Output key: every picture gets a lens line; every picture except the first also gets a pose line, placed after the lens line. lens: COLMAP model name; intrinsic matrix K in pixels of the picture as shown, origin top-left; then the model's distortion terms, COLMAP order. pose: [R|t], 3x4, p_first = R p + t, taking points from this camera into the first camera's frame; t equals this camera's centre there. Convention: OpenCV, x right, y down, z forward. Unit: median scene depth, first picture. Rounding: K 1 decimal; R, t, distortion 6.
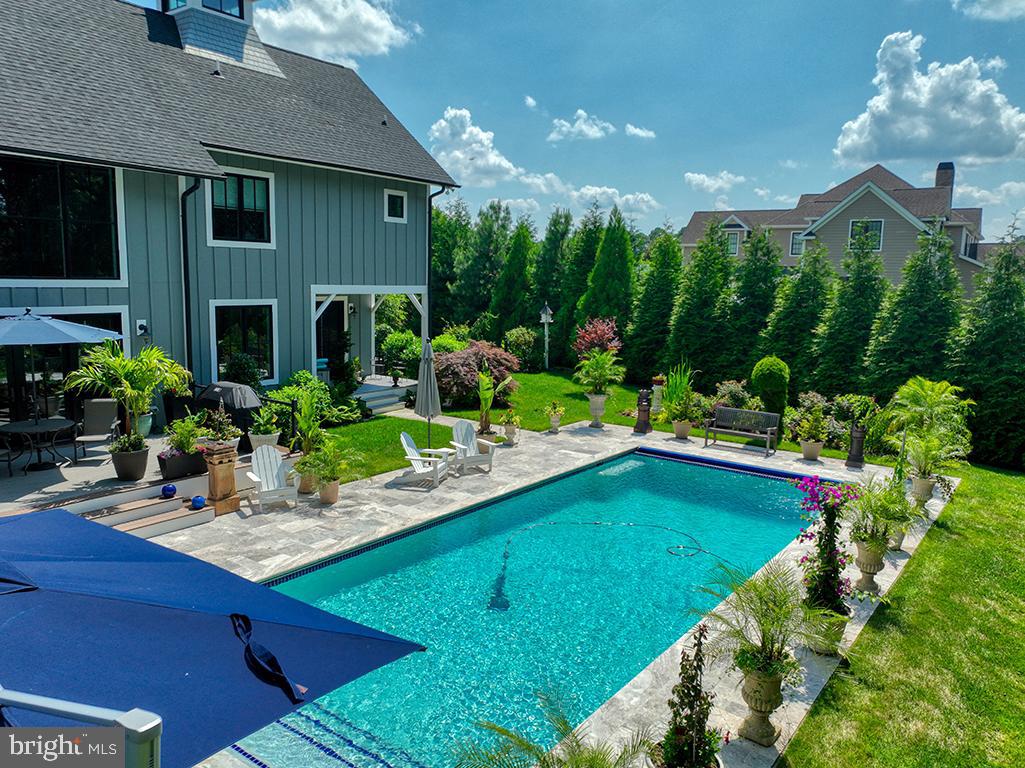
lens RADIAL K [[750.4, 0, 515.4], [0, 750.4, 383.9], [0, 0, 1]] dist [-0.001805, 0.002629]
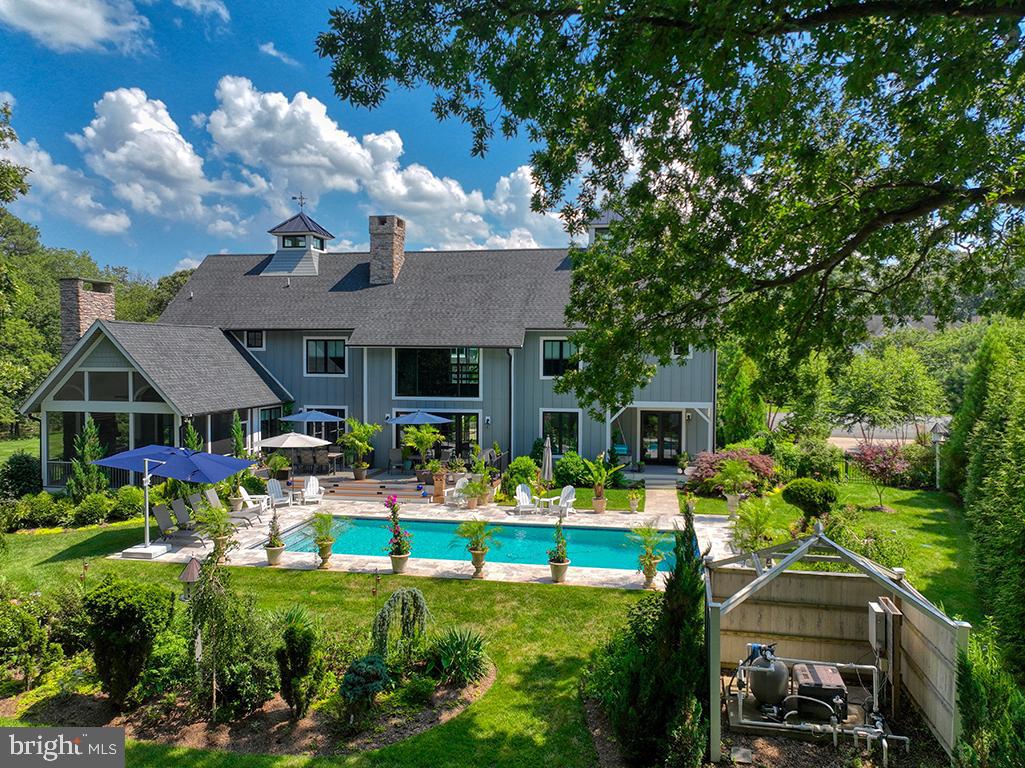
lens RADIAL K [[770.1, 0, 515.4], [0, 770.1, 383.3], [0, 0, 1]] dist [0.001136, 0.004478]
pose [[0.450154, 0.009344, -0.892902, 1.169459], [-0.123752, 0.990949, -0.052019, -0.061108], [0.884334, 0.133914, 0.447236, 0.081053]]
